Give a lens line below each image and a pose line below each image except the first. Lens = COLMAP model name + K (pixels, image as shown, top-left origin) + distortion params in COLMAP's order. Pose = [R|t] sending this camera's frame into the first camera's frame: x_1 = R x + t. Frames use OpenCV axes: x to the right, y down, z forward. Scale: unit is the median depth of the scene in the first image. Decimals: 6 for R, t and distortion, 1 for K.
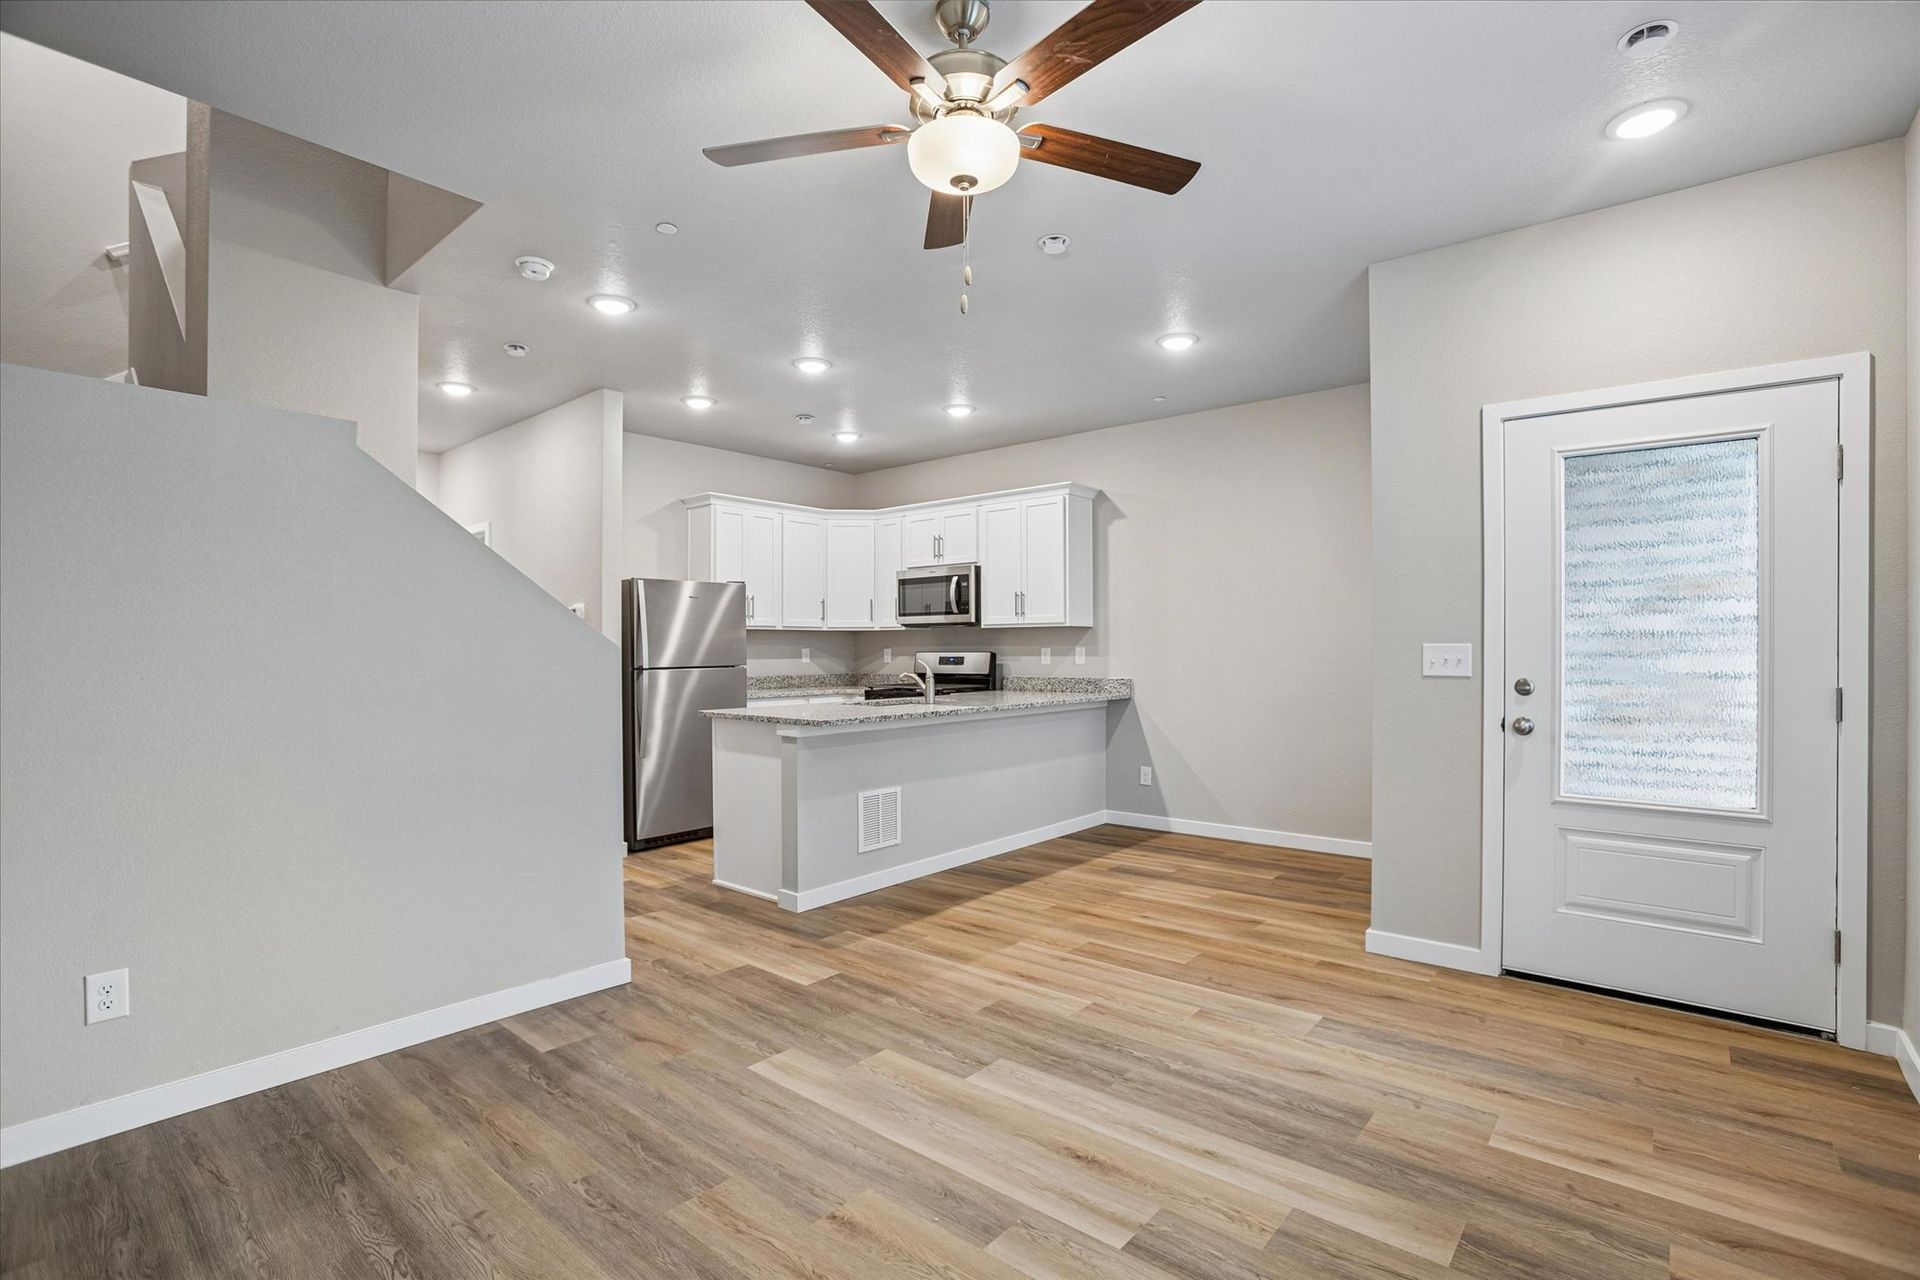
lens RADIAL K [[868.0, 0, 960.1], [0, 868.0, 653.7], [0, 0, 1]] dist [0.001196, 0.000412]
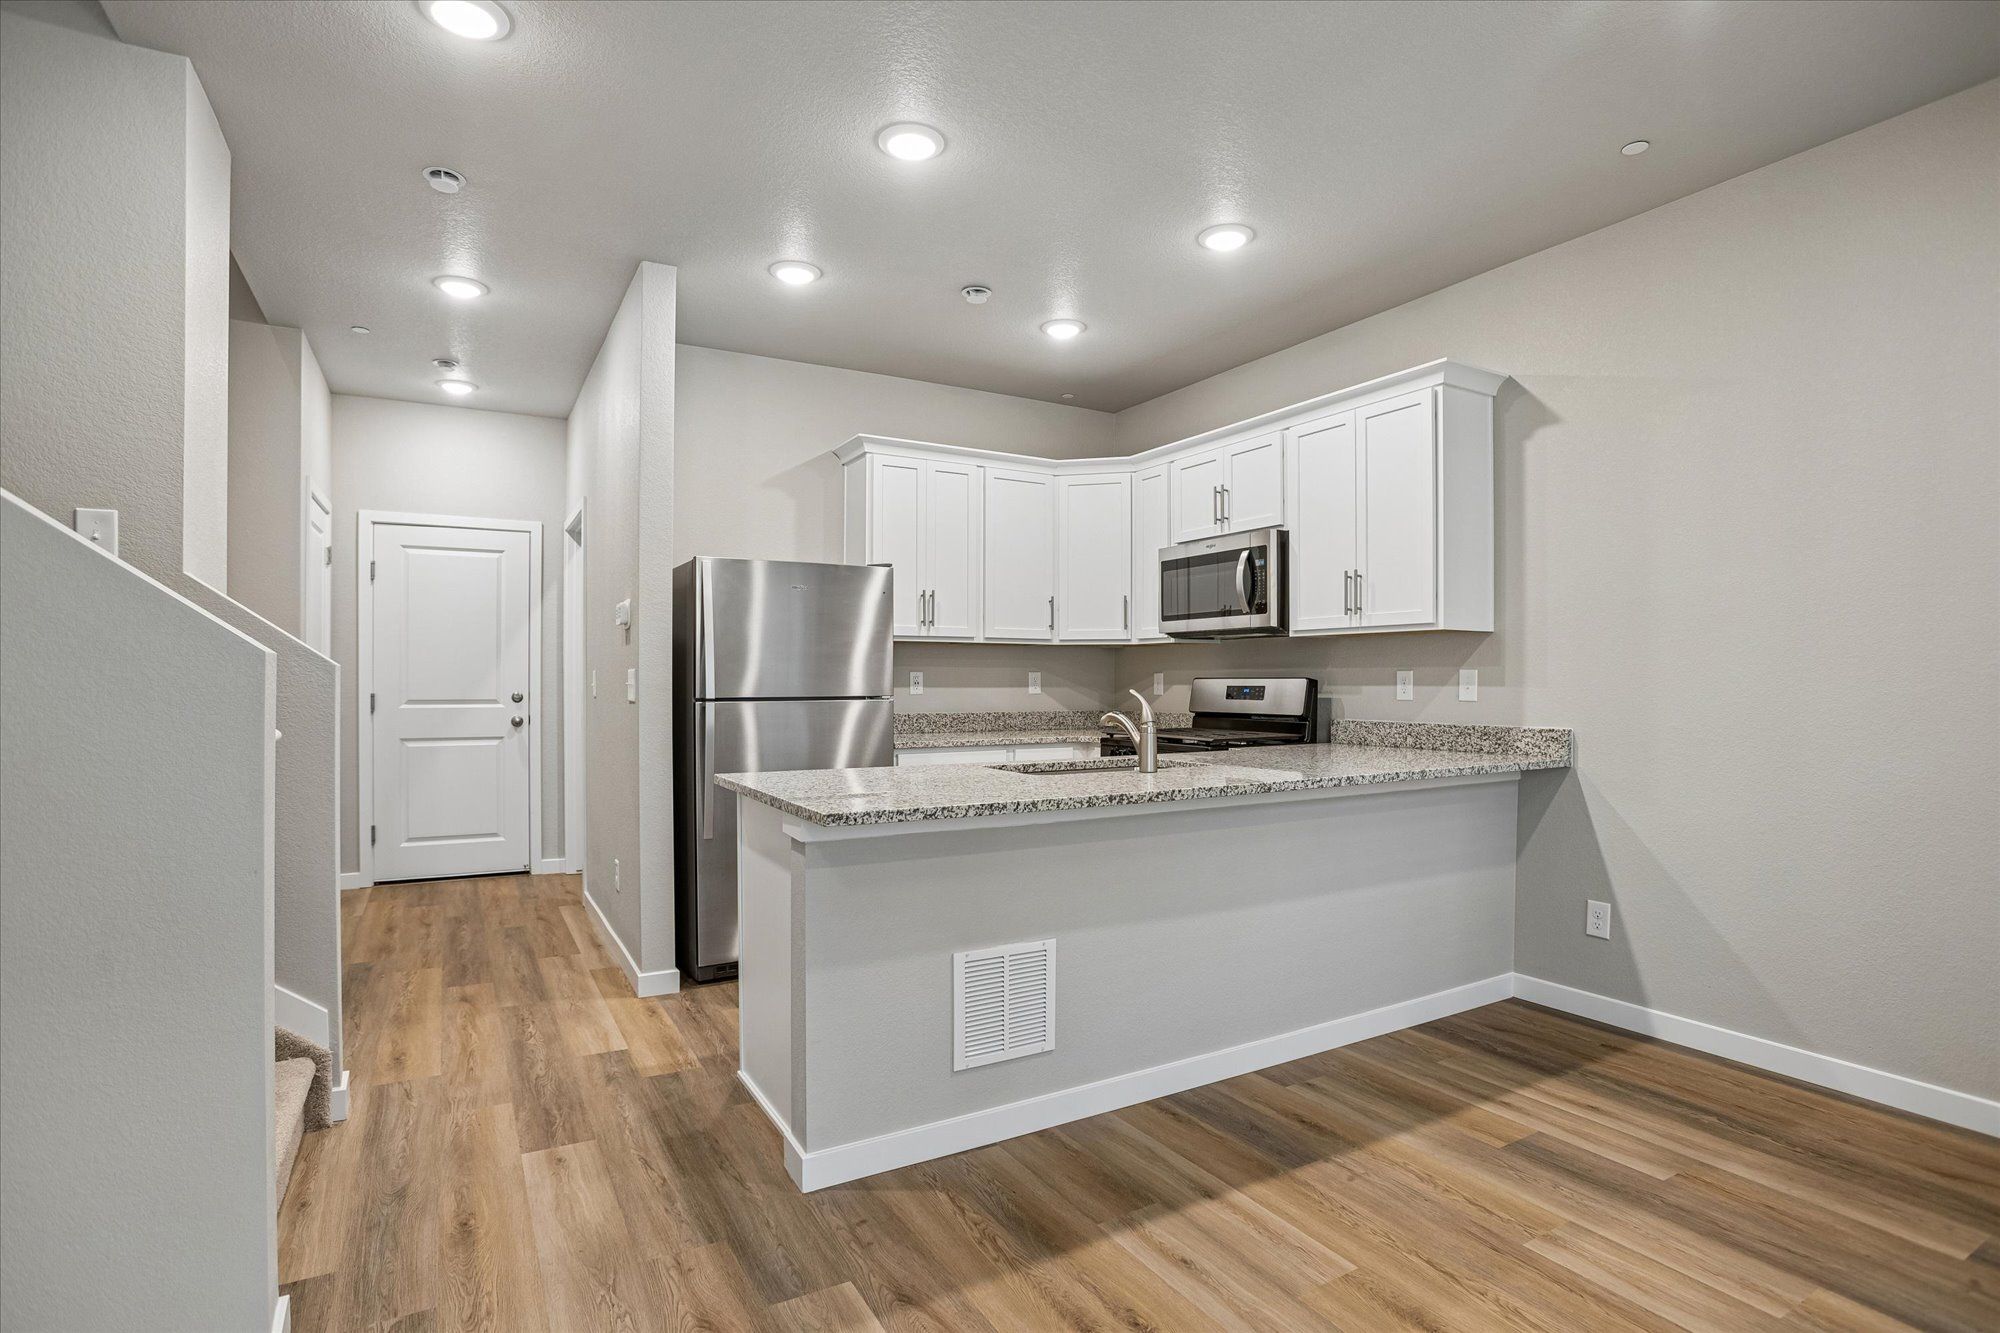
lens RADIAL K [[971.0, 0, 1031.1], [0, 971.0, 687.4], [0, 0, 1]] dist [-0.054859, 0.027239]
pose [[0.947759, 0.007789, -0.318892, 0.071196], [-0.007326, 0.999970, 0.002651, 0.004358], [0.318903, -0.000176, 0.947787, 0.343816]]
